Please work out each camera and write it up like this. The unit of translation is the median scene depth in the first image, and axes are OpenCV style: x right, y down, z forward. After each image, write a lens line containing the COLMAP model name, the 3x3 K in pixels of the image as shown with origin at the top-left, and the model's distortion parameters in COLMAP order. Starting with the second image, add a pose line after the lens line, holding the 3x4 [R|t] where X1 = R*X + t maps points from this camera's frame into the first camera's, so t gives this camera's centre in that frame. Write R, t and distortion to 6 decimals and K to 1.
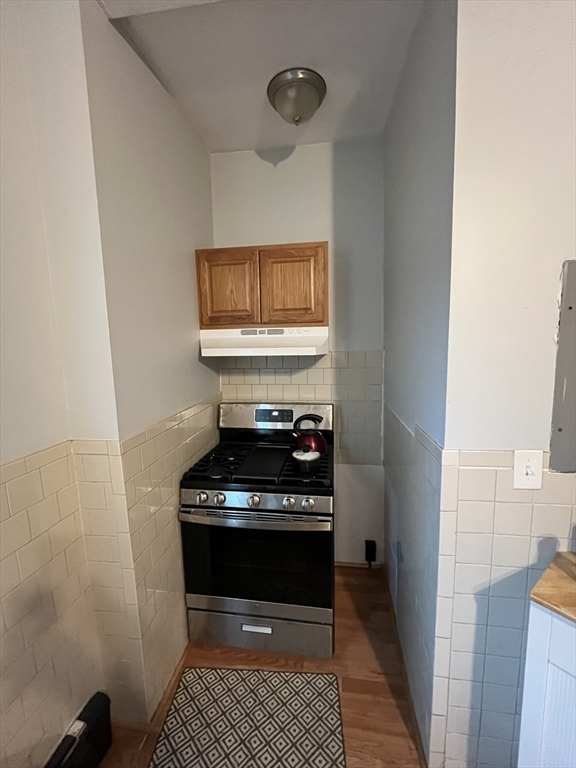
lens RADIAL K [[312.7, 0, 299.3], [0, 312.7, 385.1], [0, 0, 1]] dist [0.000123, -0.001129]
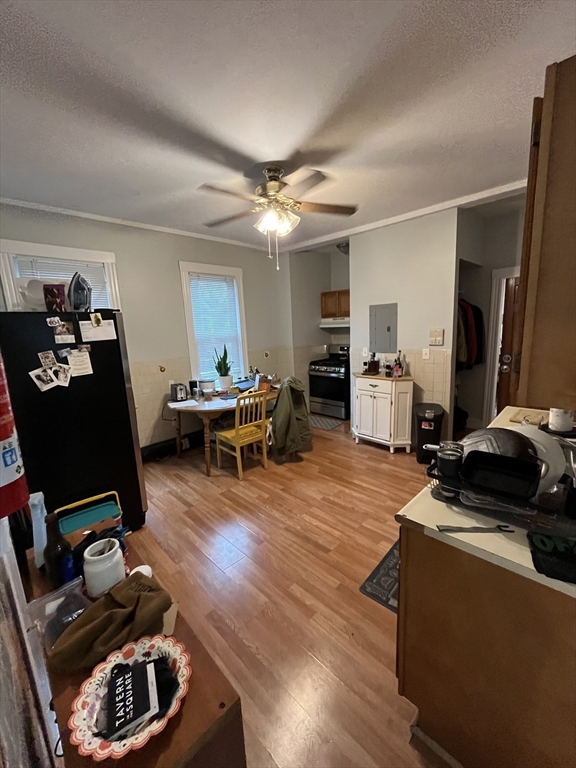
lens RADIAL K [[312.7, 0, 286.6], [0, 312.7, 390.4], [0, 0, 1]] dist [0.000123, -0.001129]
pose [[0.790258, 0.107481, -0.603275, 1.380644], [-0.046937, 0.992222, 0.115292, 0.186559], [0.610974, -0.062794, 0.789156, -1.720711]]
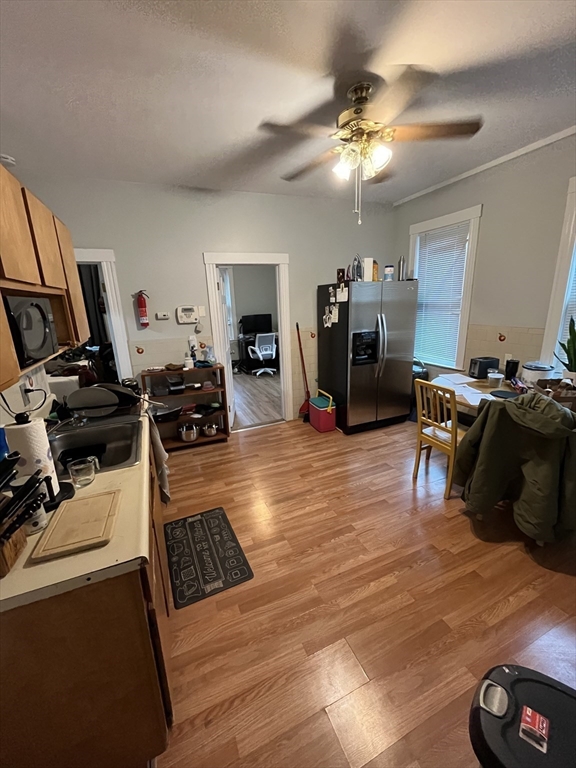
lens RADIAL K [[312.7, 0, 288.1], [0, 312.7, 381.1], [0, 0, 1]] dist [0.000123, -0.001129]
pose [[-0.856642, 0.177100, -0.484562, 1.329850], [-0.013485, 0.931227, 0.364189, -0.081748], [0.515735, 0.318514, -0.795340, 0.387550]]
